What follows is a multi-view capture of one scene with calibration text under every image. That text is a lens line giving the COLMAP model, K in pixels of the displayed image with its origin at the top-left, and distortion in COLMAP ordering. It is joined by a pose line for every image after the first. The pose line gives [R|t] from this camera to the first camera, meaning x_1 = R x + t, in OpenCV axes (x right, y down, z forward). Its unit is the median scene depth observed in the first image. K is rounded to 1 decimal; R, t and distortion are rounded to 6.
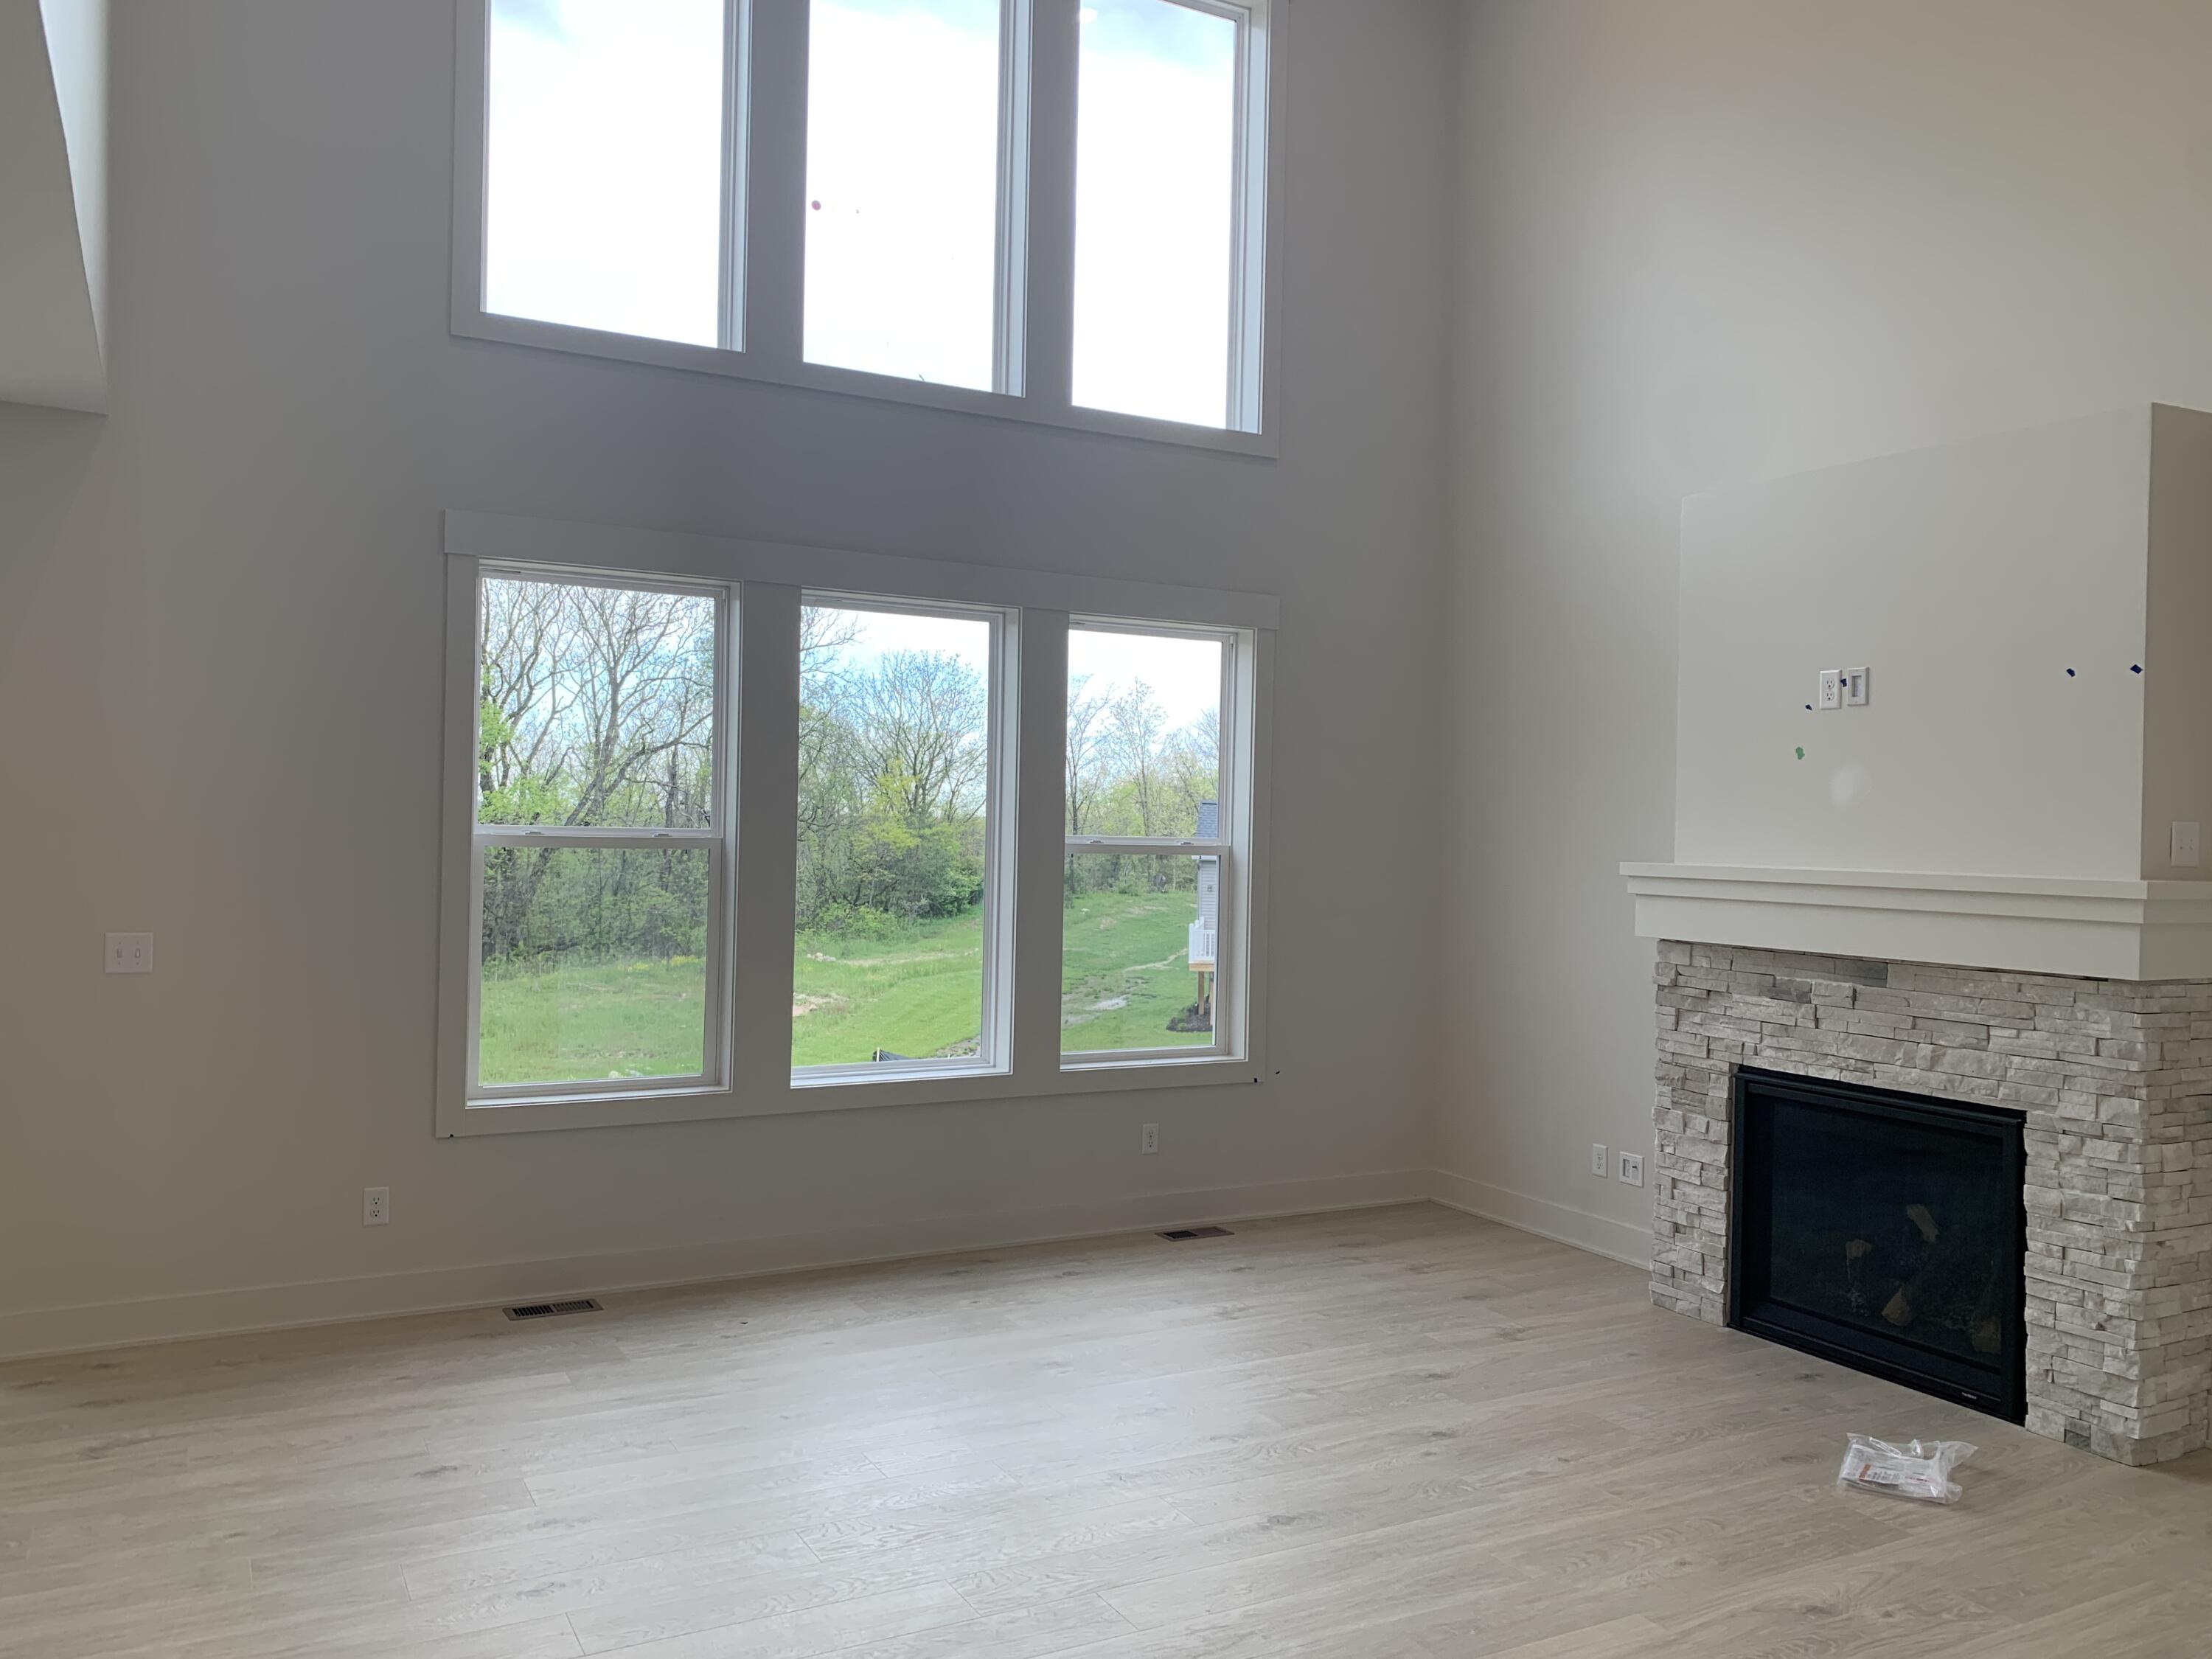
lens RADIAL K [[1691.6, 0, 1089.3], [0, 1691.6, 842.9], [0, 0, 1]] dist [0.045616, -0.036031]
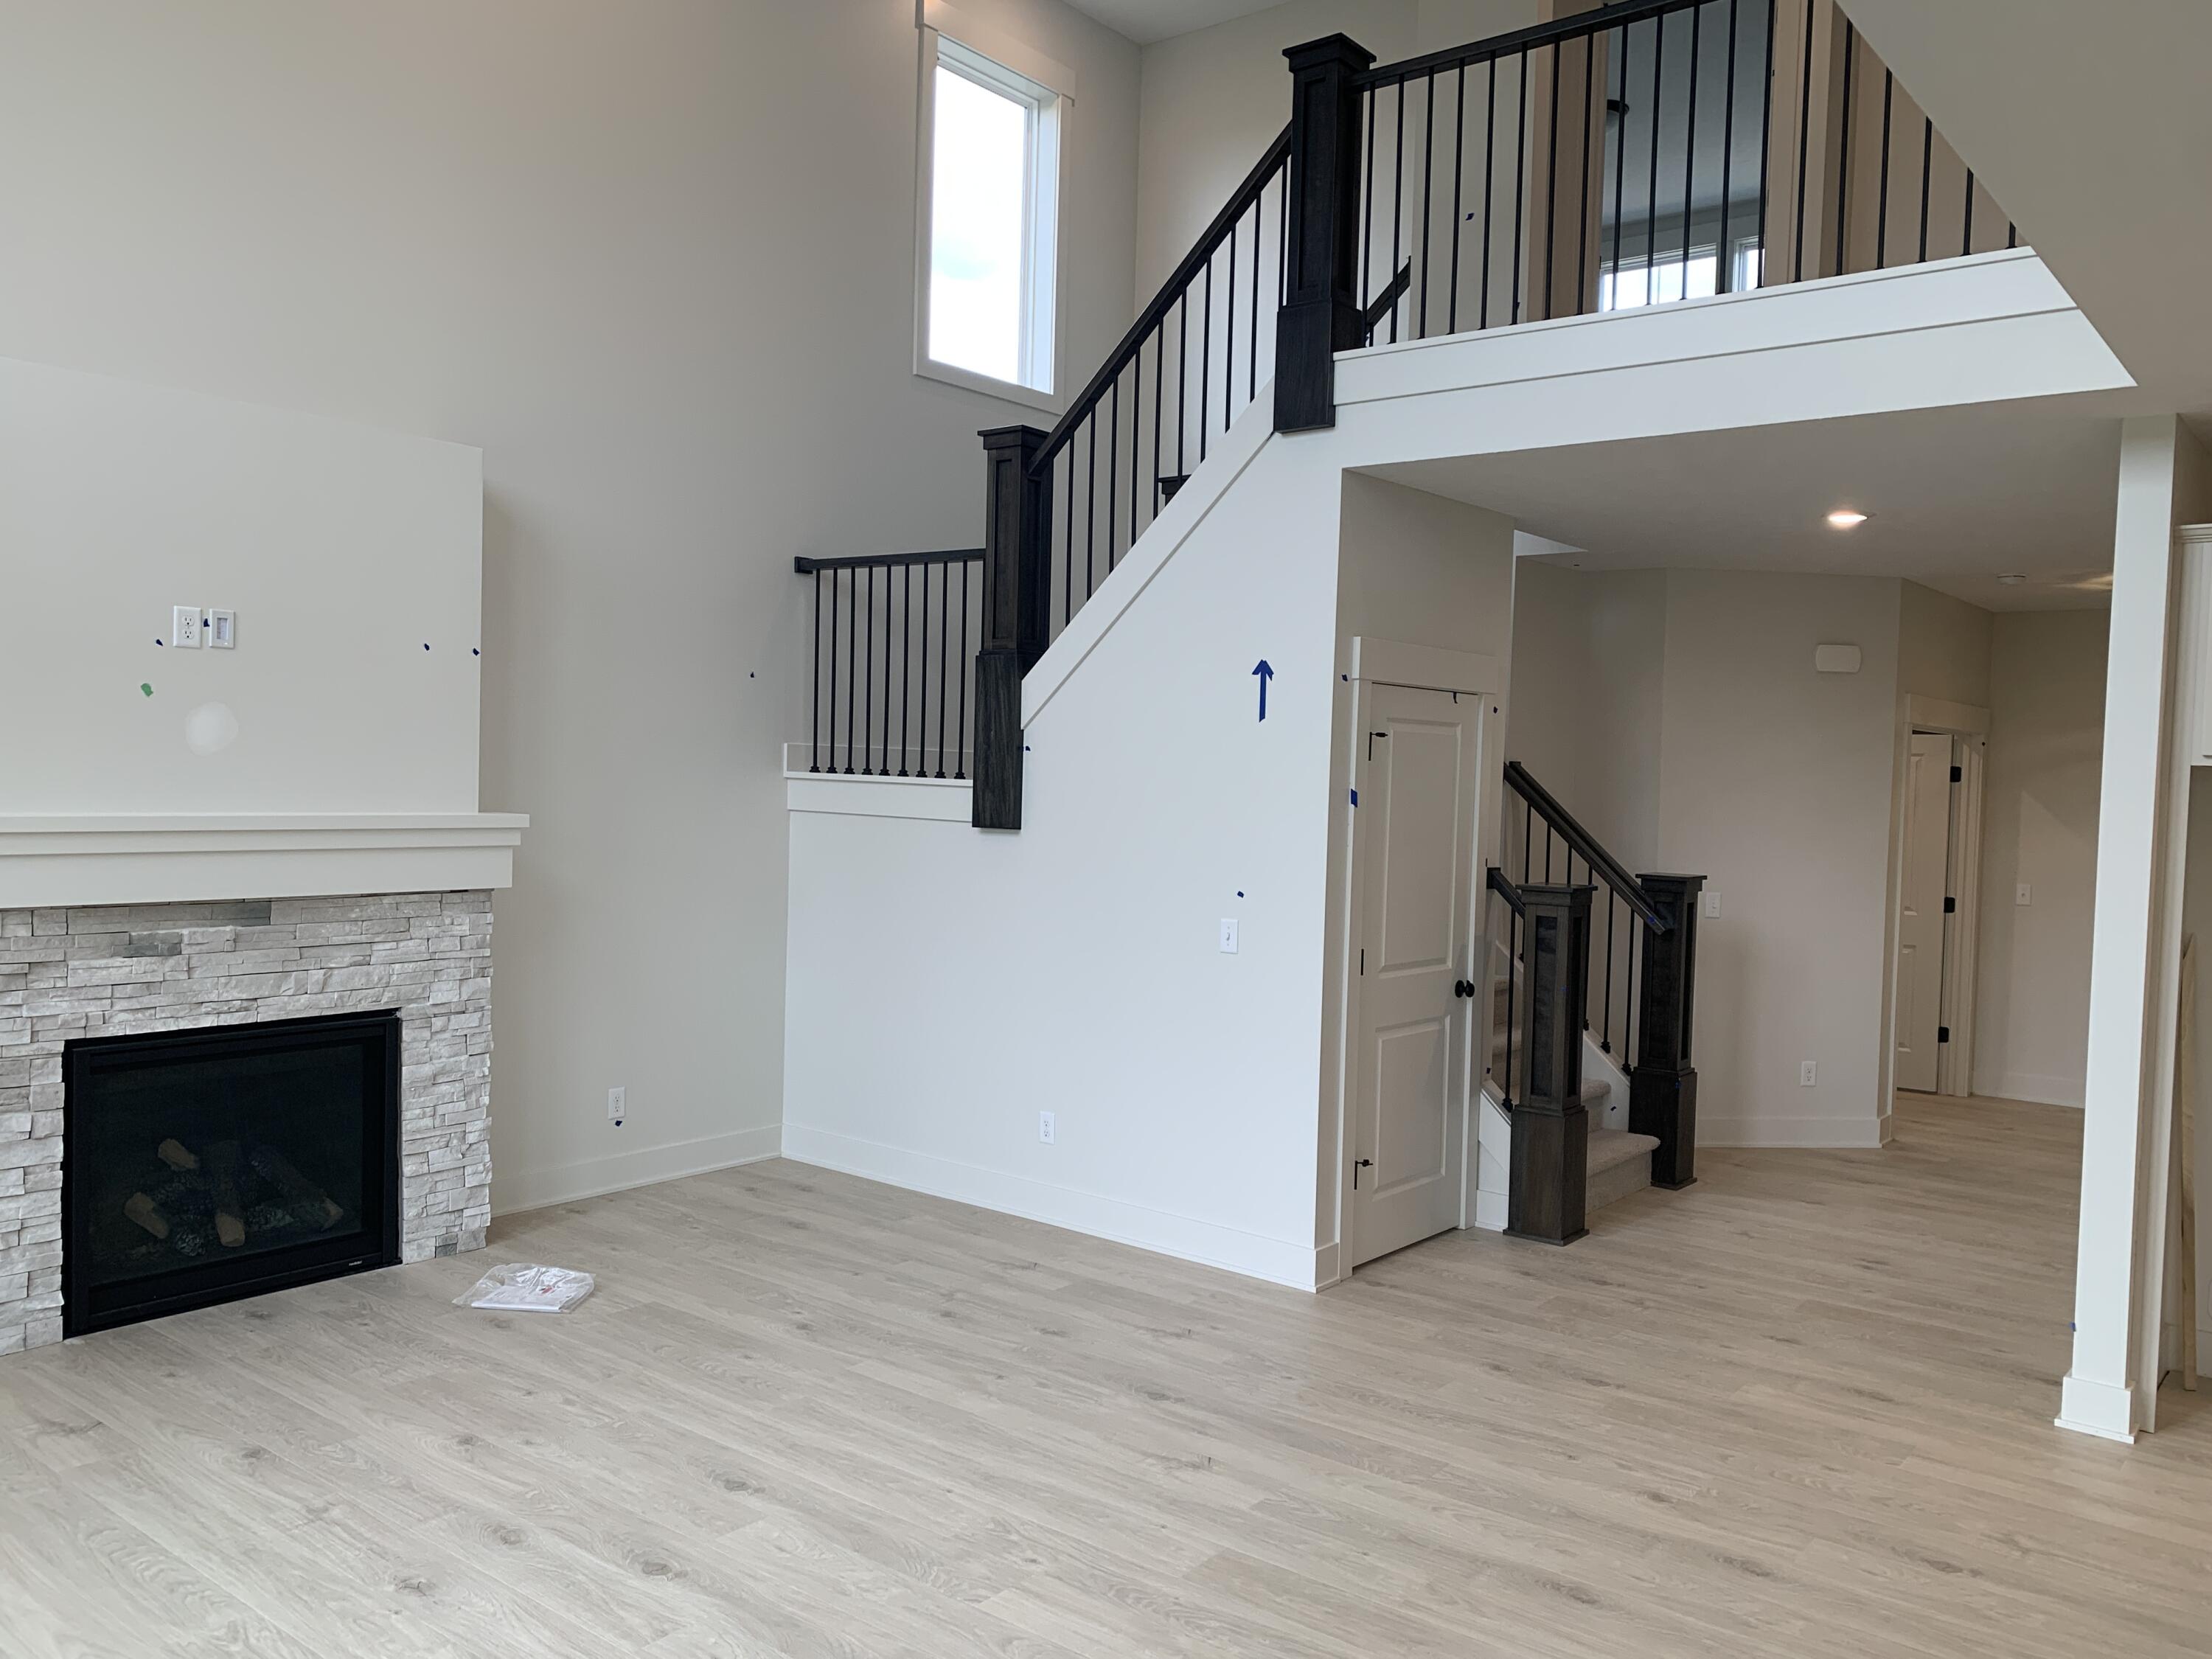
lens RADIAL K [[1691.6, 0, 1136.3], [0, 1691.6, 853.9], [0, 0, 1]] dist [0.045616, -0.036031]
pose [[-0.402457, -0.074821, 0.912376, -0.736616], [-0.027624, 0.997193, 0.069591, -0.048696], [-0.915022, 0.002804, -0.403394, 0.987110]]
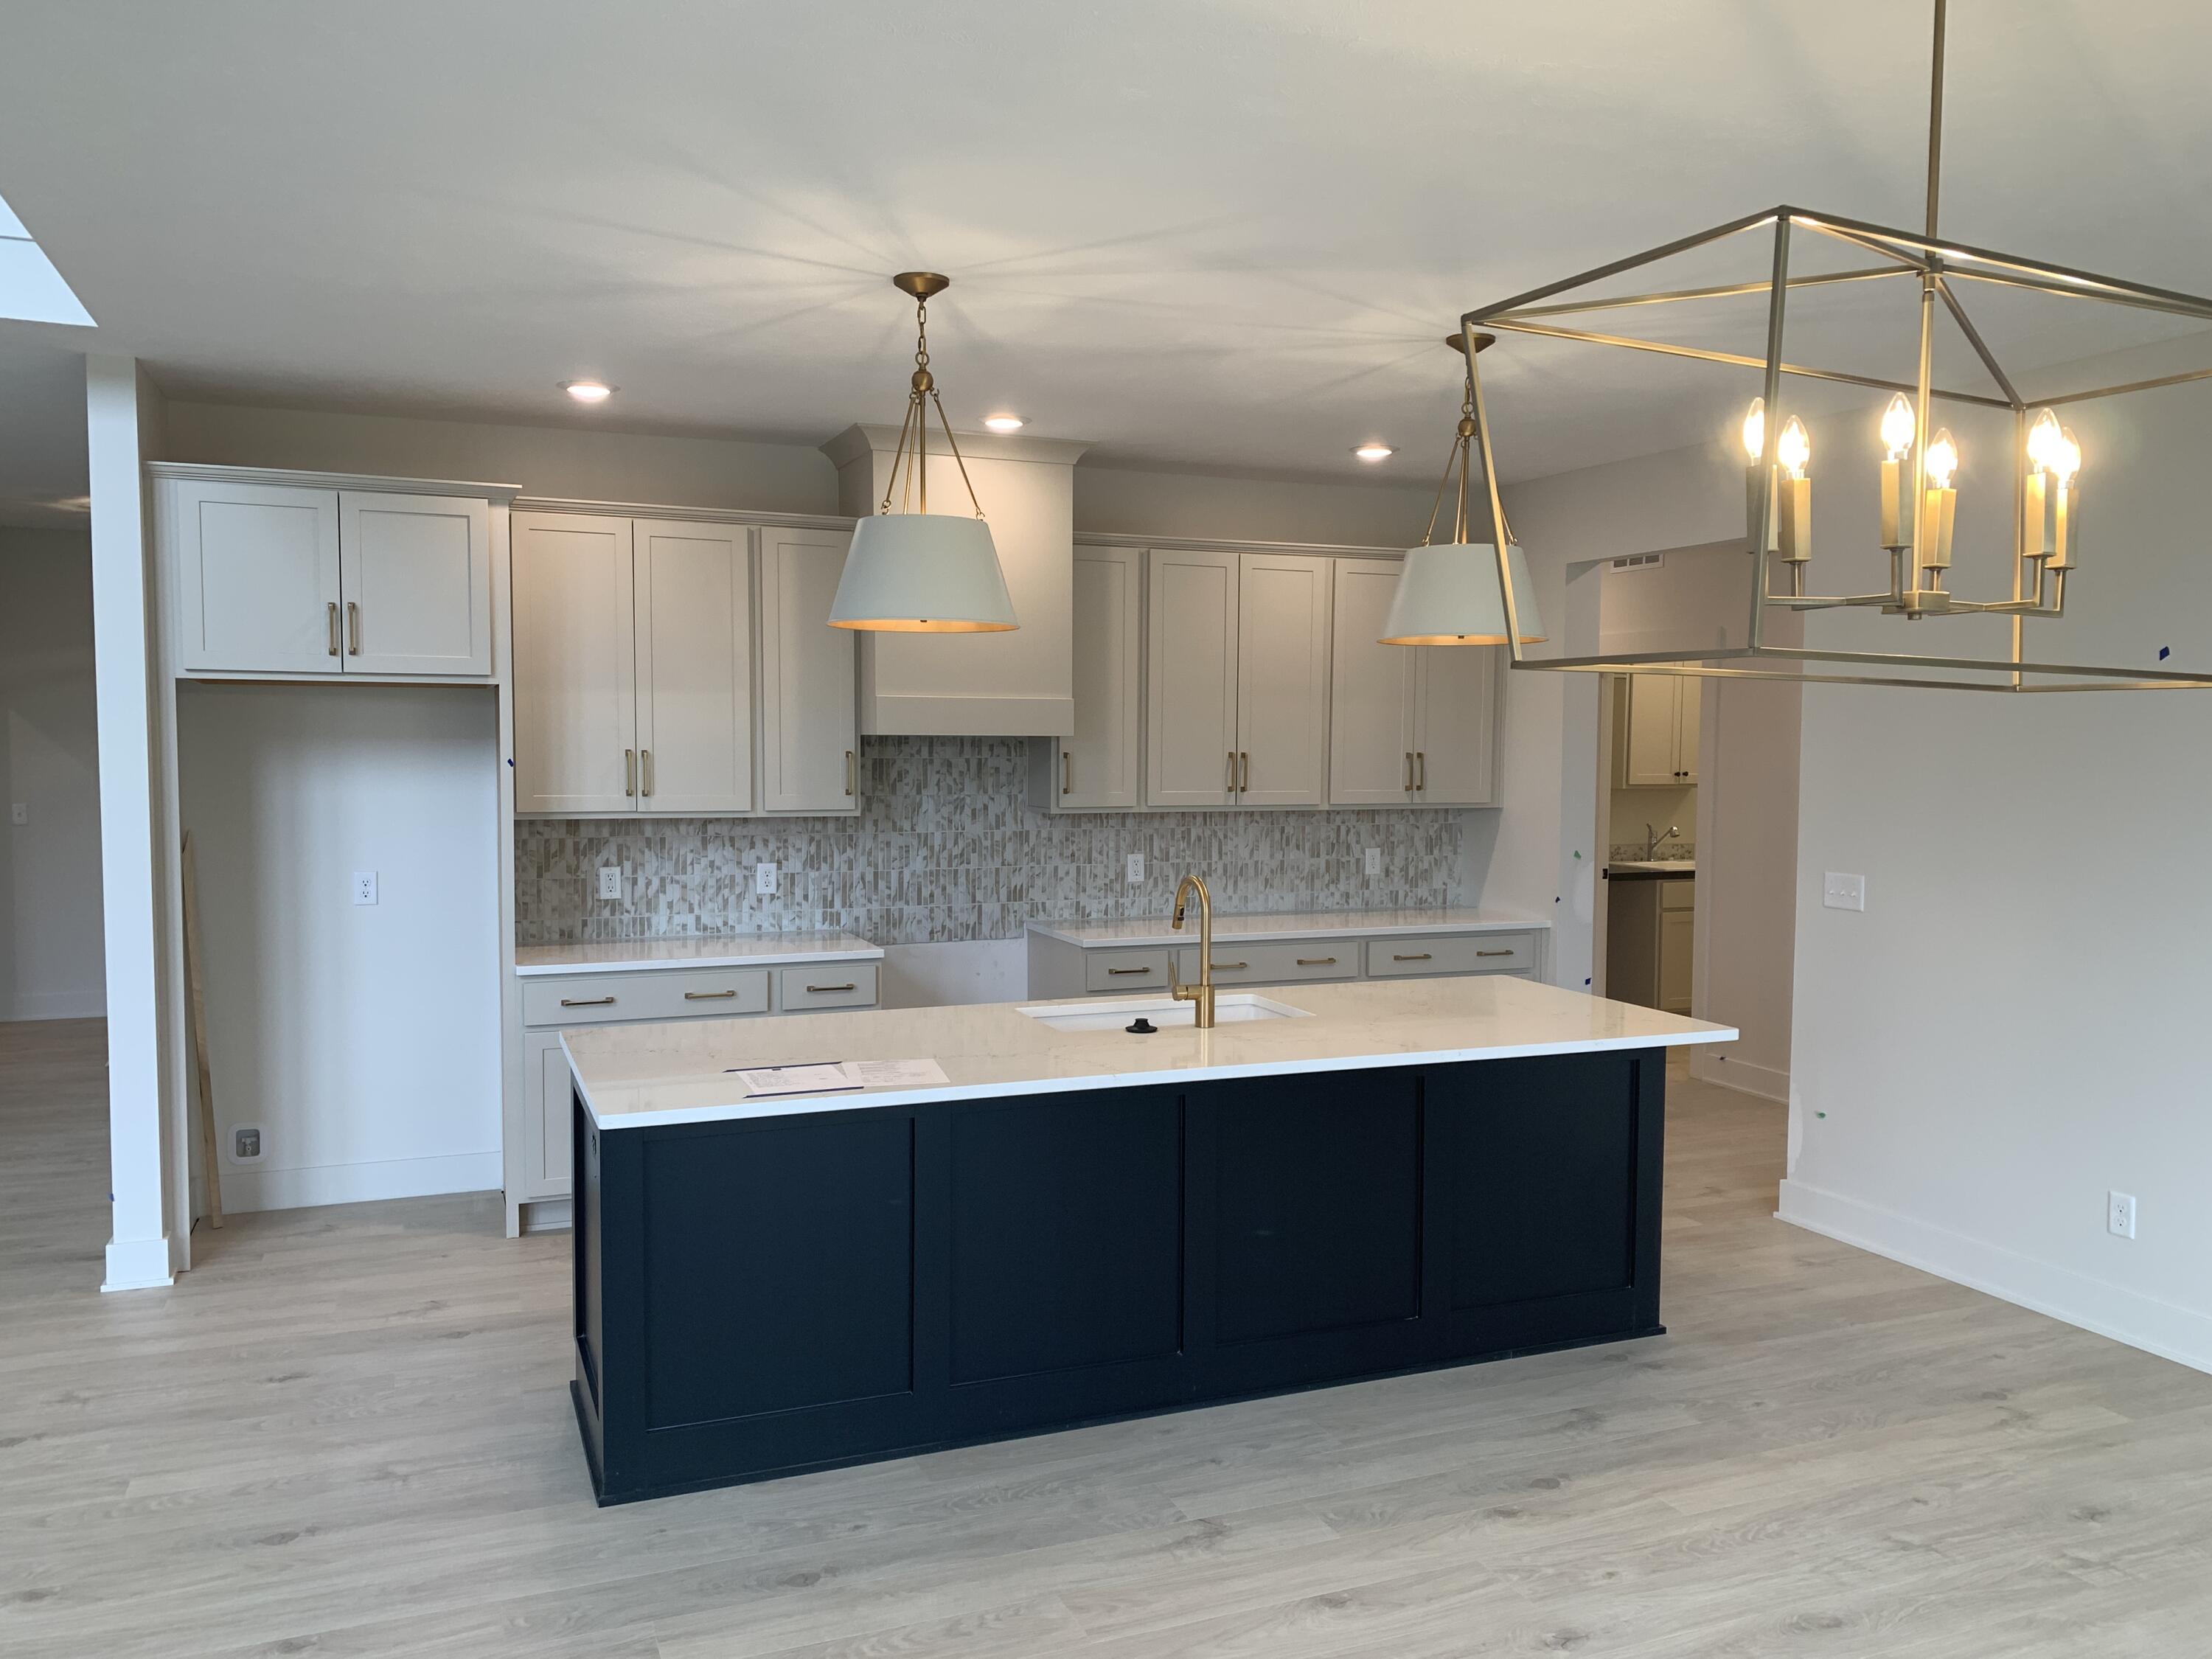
lens RADIAL K [[1691.6, 0, 1111.6], [0, 1691.6, 840.5], [0, 0, 1]] dist [0.045616, -0.036031]
pose [[-0.994405, -0.034055, 0.099997, -0.792744], [-0.026708, 0.996907, 0.073912, -0.040180], [-0.102205, 0.070827, -0.992239, 1.074856]]
